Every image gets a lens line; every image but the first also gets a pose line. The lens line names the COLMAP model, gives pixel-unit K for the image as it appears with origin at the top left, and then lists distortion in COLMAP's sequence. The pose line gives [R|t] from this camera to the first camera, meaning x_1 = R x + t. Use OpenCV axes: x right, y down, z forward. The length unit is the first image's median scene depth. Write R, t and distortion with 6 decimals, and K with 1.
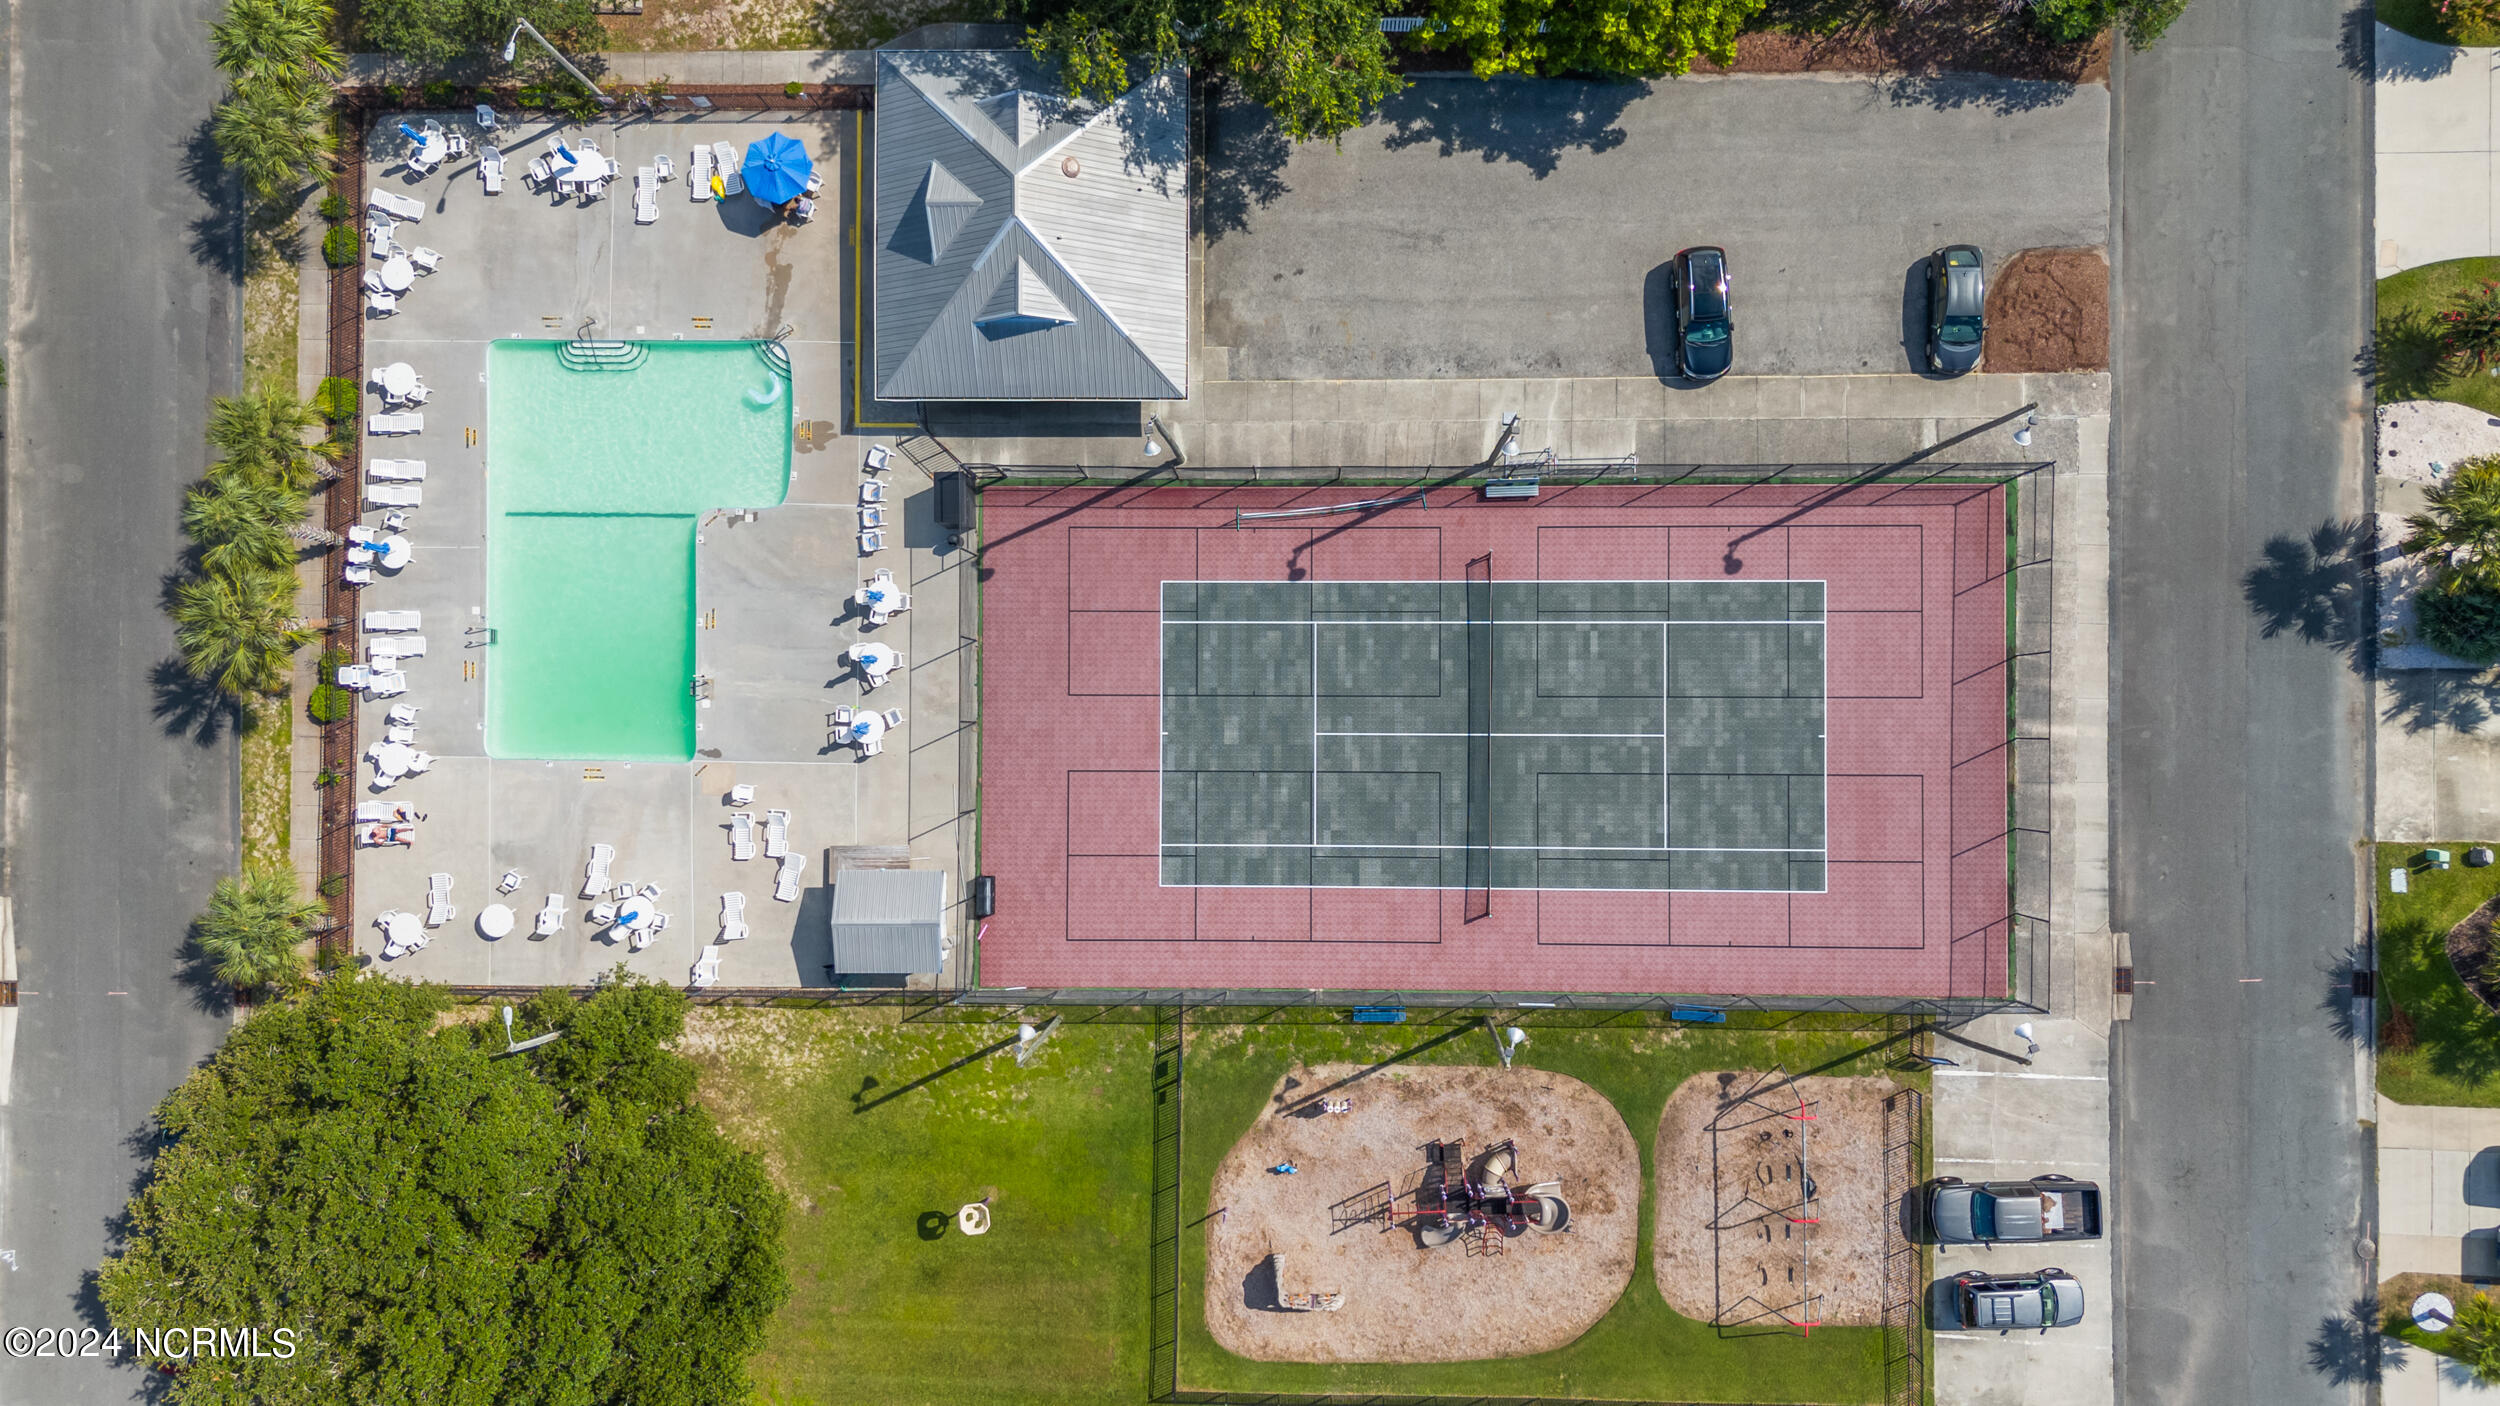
lens RADIAL K [[1801.0, 0, 1250.0], [0, 1801.0, 703.0], [0, 0, 1]] dist [0.042688, 0.000394]
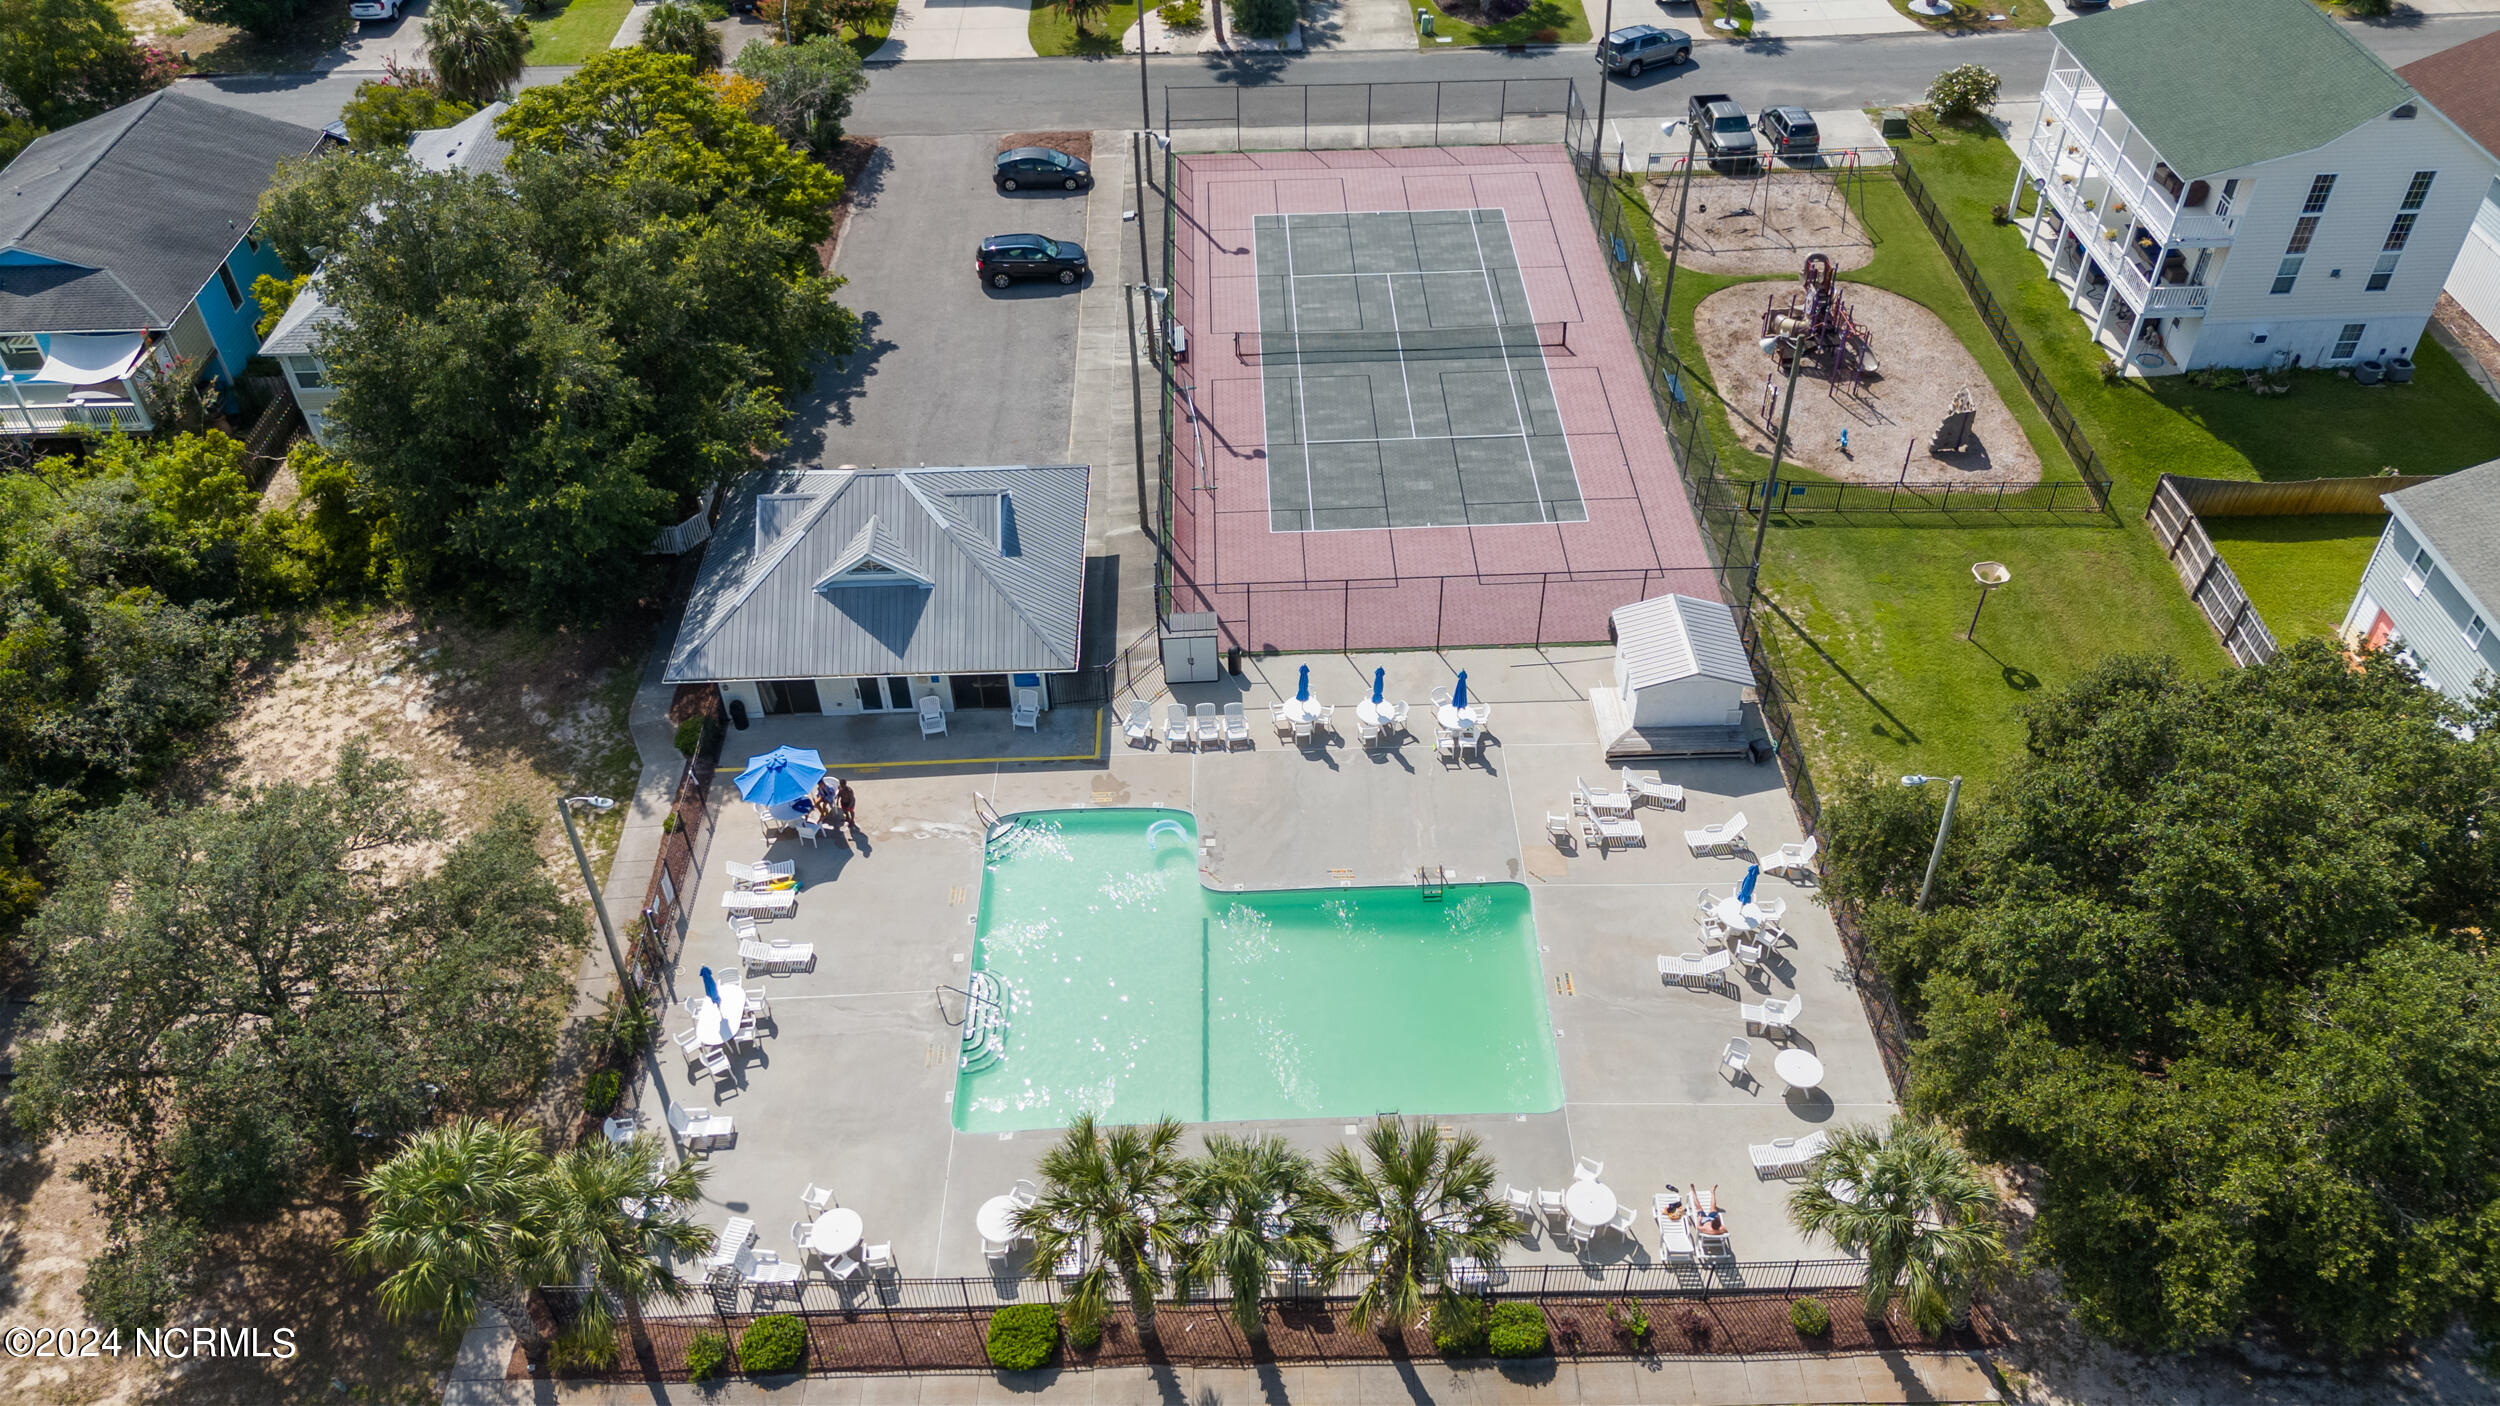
lens RADIAL K [[1801.0, 0, 1250.0], [0, 1801.0, 703.0], [0, 0, 1]] dist [0.042688, 0.000394]
pose [[-0.026323, -0.651693, 0.758026, -0.836614], [0.999651, -0.018903, 0.018462, -0.098086], [0.002297, 0.758247, 0.651963, 0.443392]]
